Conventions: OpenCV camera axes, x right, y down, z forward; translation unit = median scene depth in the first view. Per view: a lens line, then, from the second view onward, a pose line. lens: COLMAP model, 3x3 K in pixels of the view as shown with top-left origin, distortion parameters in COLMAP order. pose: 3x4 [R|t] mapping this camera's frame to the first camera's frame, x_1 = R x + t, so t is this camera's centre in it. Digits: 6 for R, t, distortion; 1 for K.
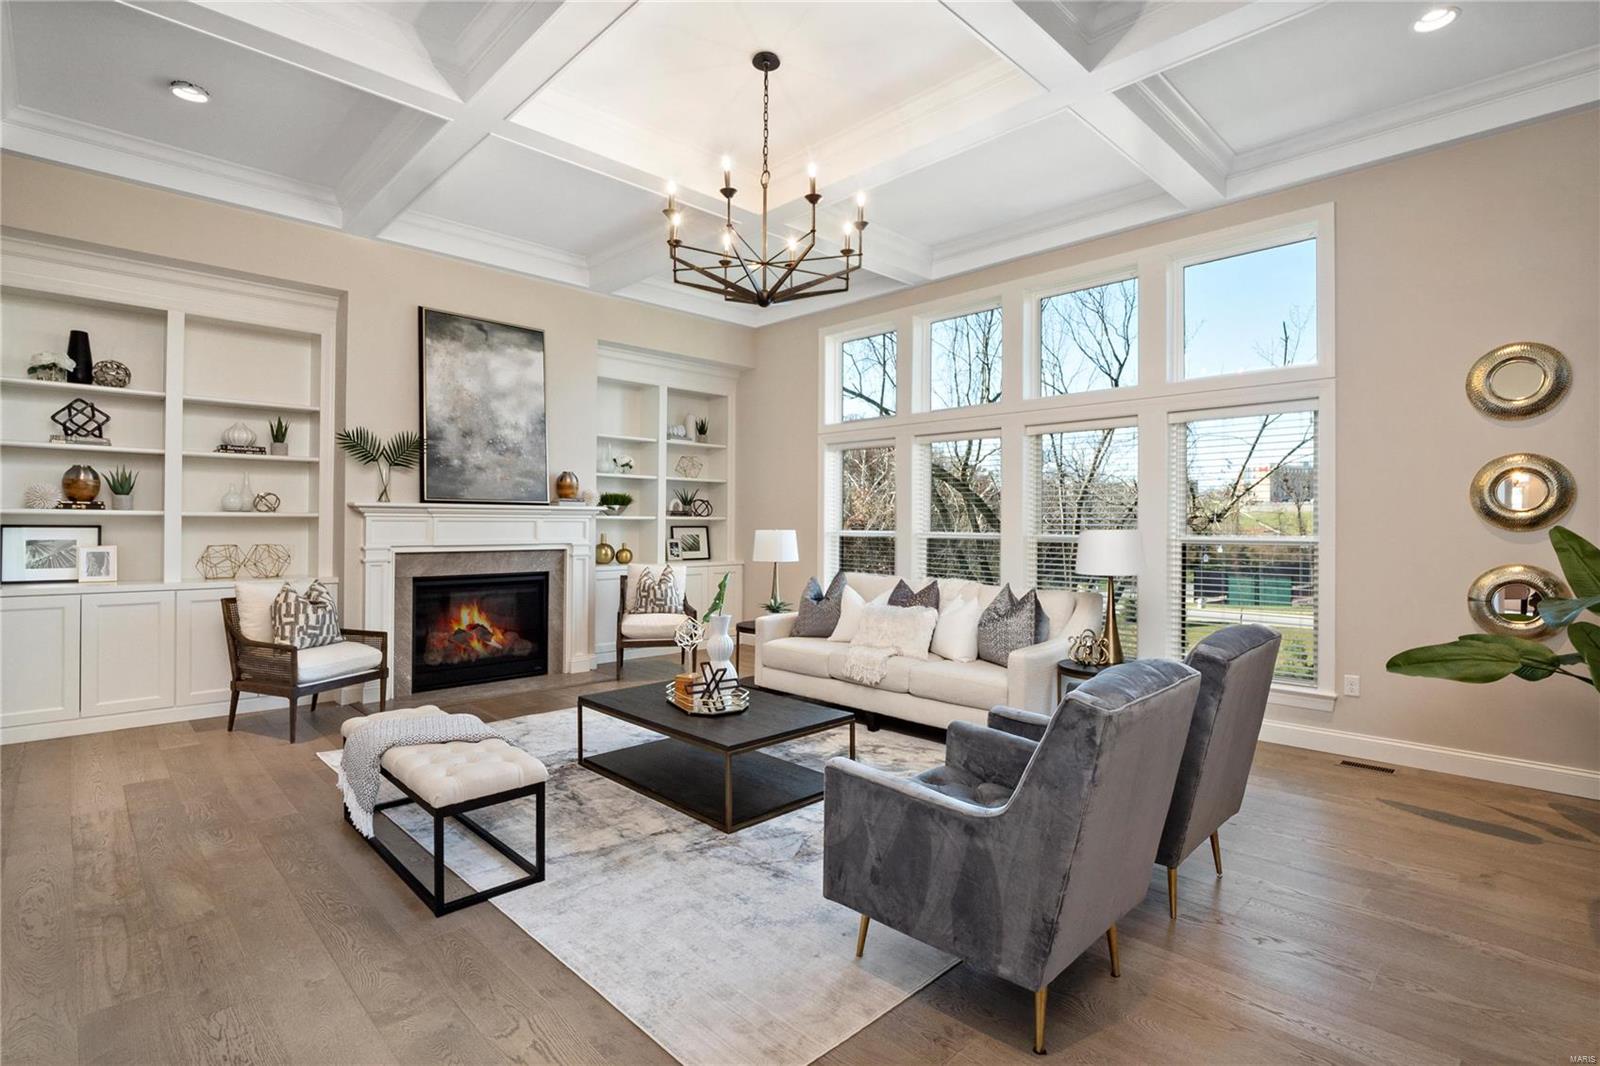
lens RADIAL K [[760.0, 0, 816.4], [0, 760.0, 496.7], [0, 0, 1]] dist [-0.004392, -0.000562]
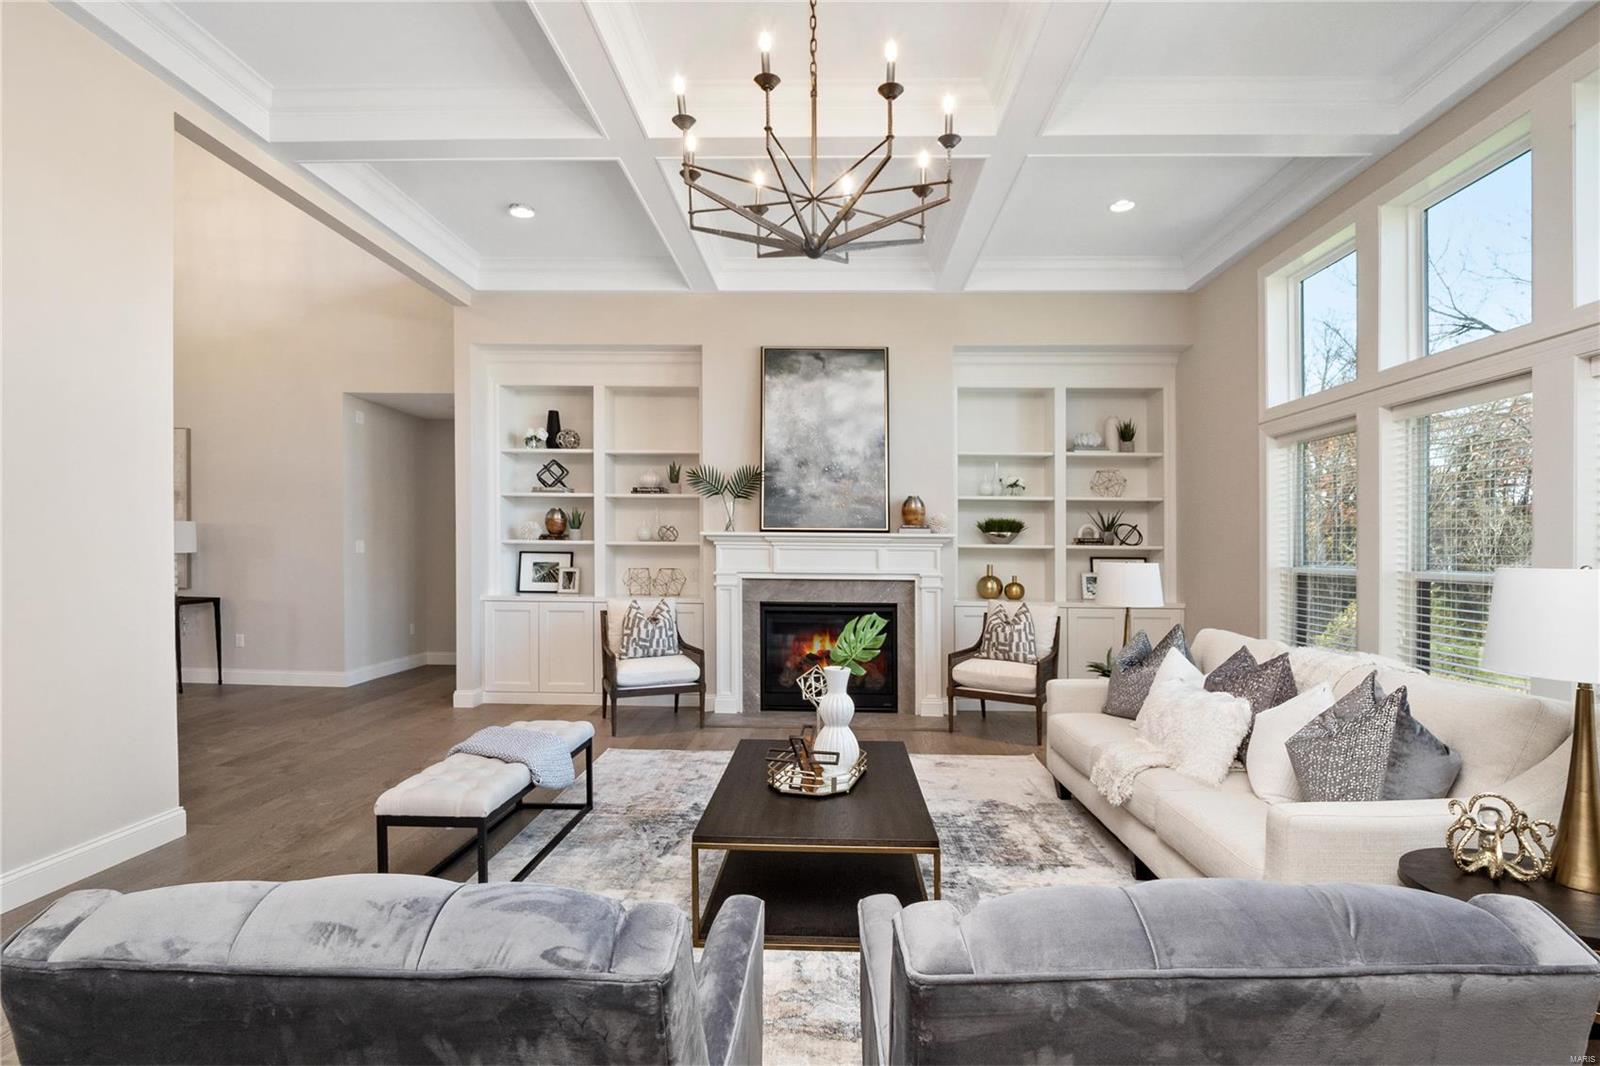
lens RADIAL K [[779.1, 0, 809.2], [0, 779.1, 529.1], [0, 0, 1]] dist [-0.000230, -0.000028]
pose [[0.684740, -0.016578, -0.728599, 0.298782], [0.019080, 0.999806, -0.004818, 0.010124], [0.728537, -0.010602, 0.684924, 0.287315]]
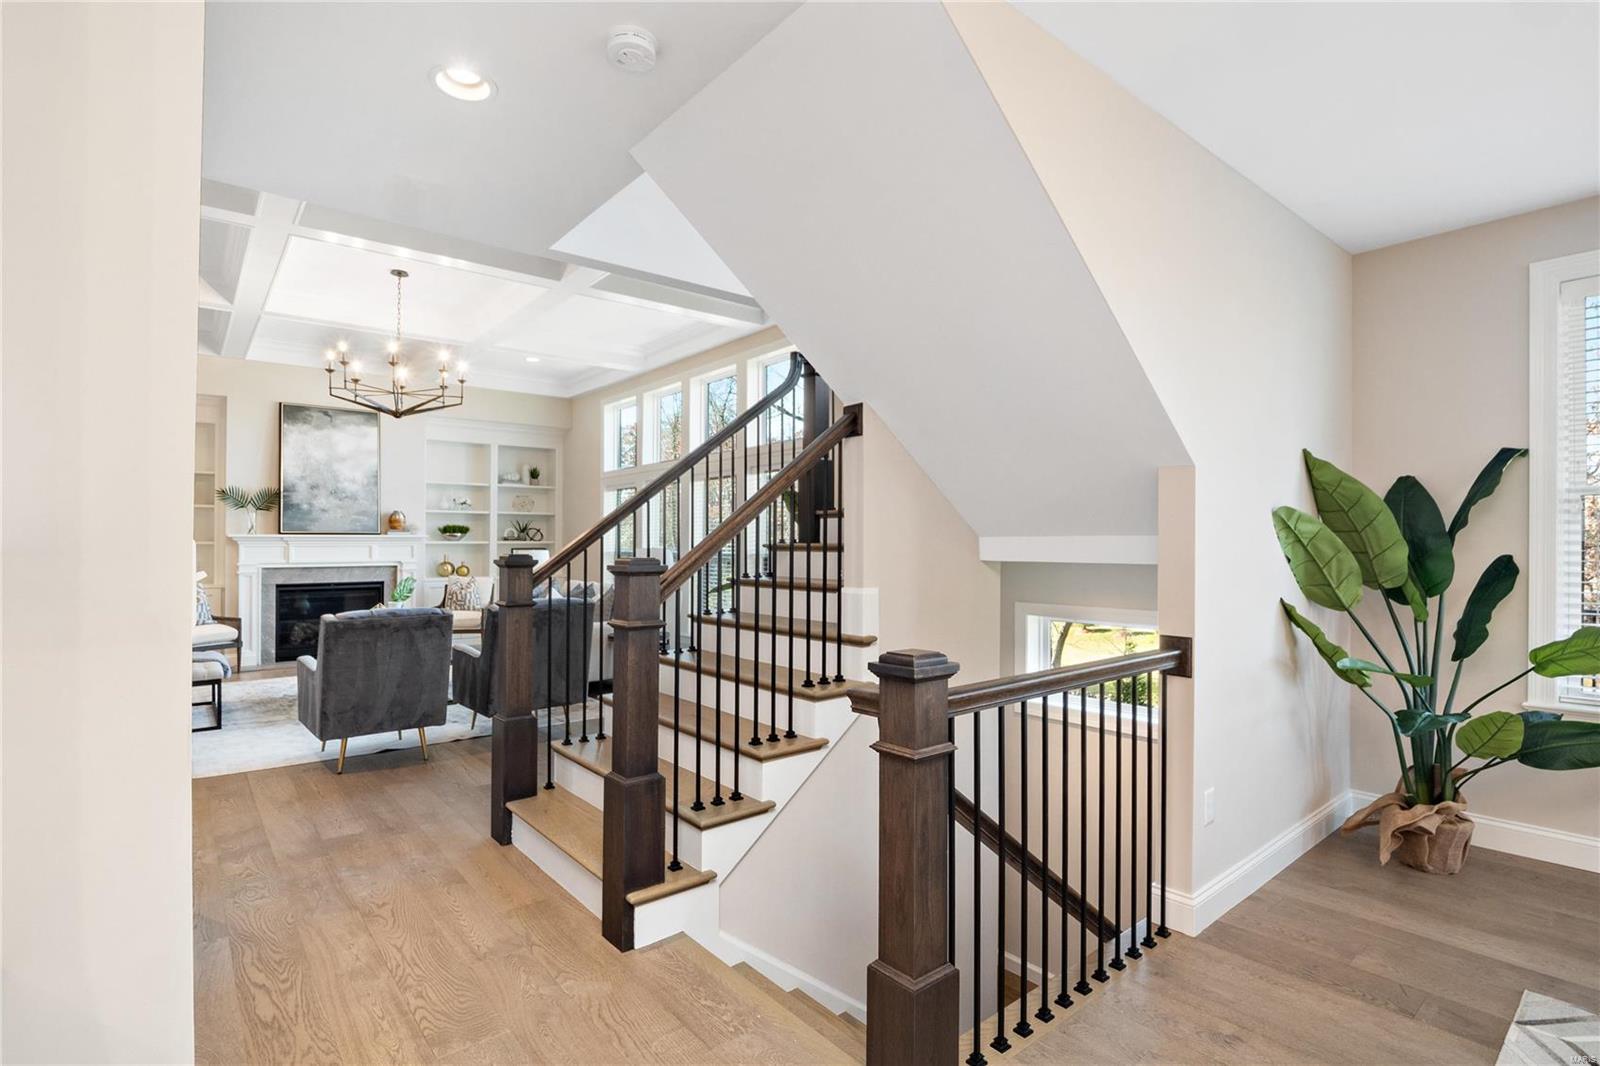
lens RADIAL K [[759.6, 0, 809.6], [0, 759.6, 512.7], [0, 0, 1]] dist [-0.015091, -0.000675]
pose [[0.996142, -0.011521, -0.087000, 0.612409], [0.011013, 0.999919, -0.006318, -0.013012], [0.087065, 0.005336, 0.996188, -0.366587]]
